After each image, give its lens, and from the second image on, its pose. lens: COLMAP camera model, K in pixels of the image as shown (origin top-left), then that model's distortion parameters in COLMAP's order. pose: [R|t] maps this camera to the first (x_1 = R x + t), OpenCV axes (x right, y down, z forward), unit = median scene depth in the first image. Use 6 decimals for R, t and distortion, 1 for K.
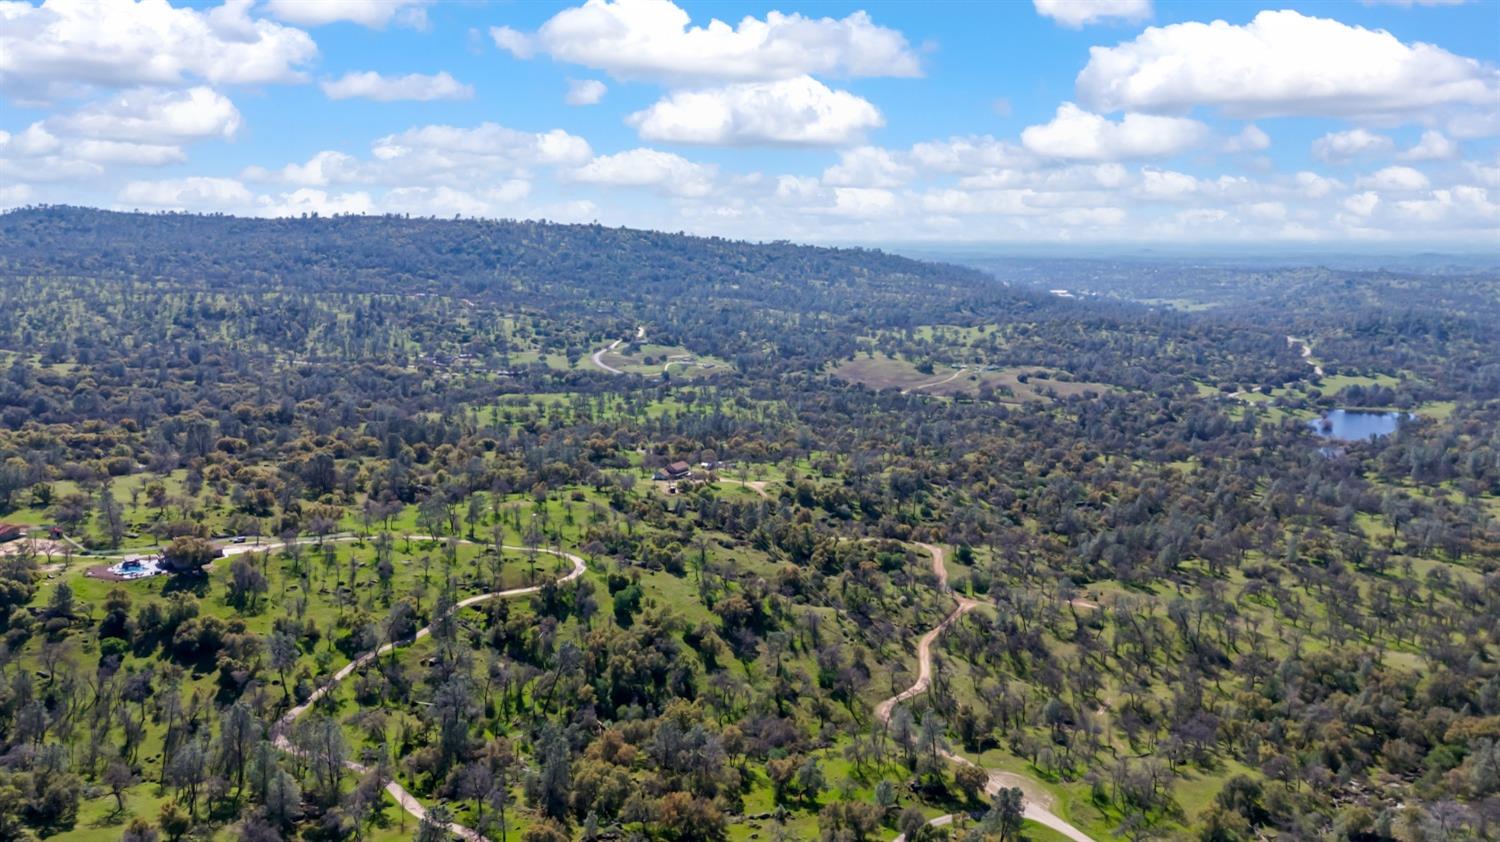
lens RADIAL K [[1096.3, 0, 742.2], [0, 1096.3, 425.2], [0, 0, 1]] dist [0.081284, -0.083331]
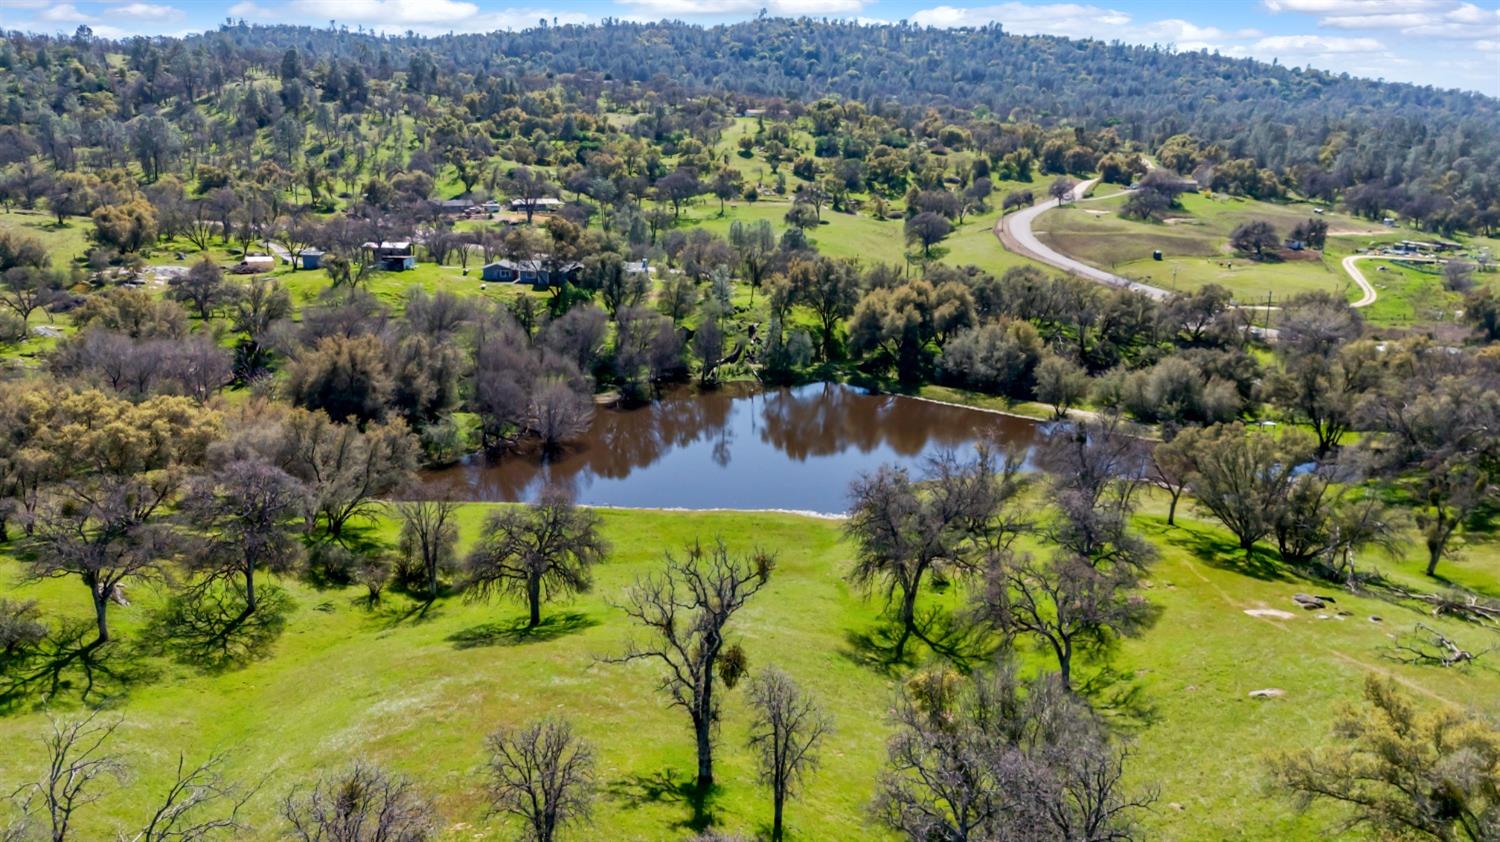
lens RADIAL K [[1106.0, 0, 744.7], [0, 1106.0, 420.7], [0, 0, 1]] dist [0.082913, -0.085031]
pose [[0.947933, 0.081788, -0.307787, -0.101102], [-0.057946, 0.994623, 0.085837, -0.032337], [0.313153, -0.063533, 0.947575, 0.671794]]
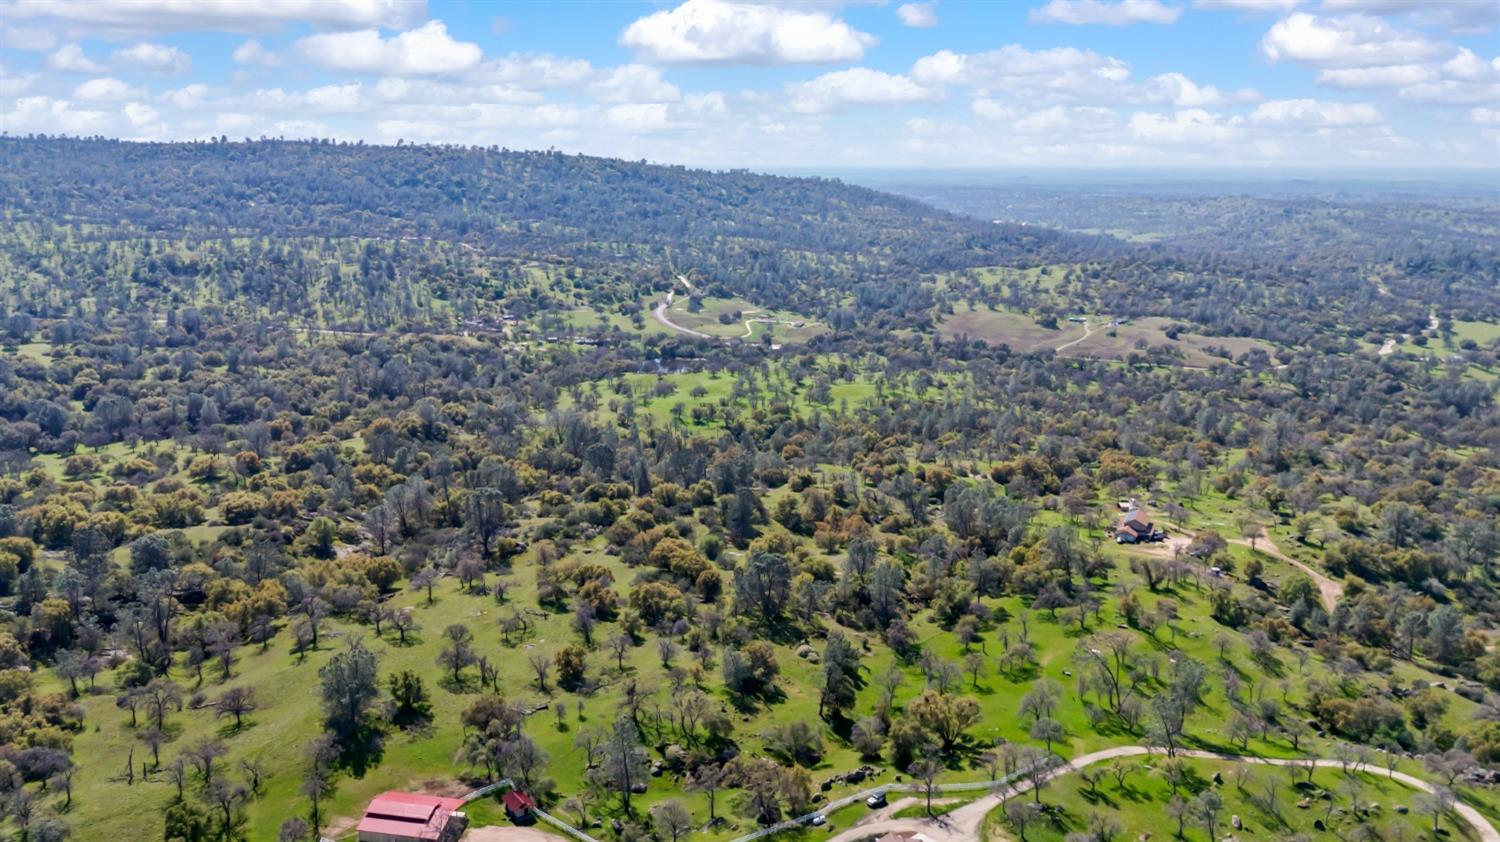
lens RADIAL K [[1096.3, 0, 742.2], [0, 1096.3, 425.2], [0, 0, 1]] dist [0.081284, -0.083331]
pose [[0.993347, -0.025969, 0.112191, -0.153426], [0.018631, 0.997648, 0.065965, -0.029440], [-0.113640, -0.063436, 0.991495, 0.136840]]
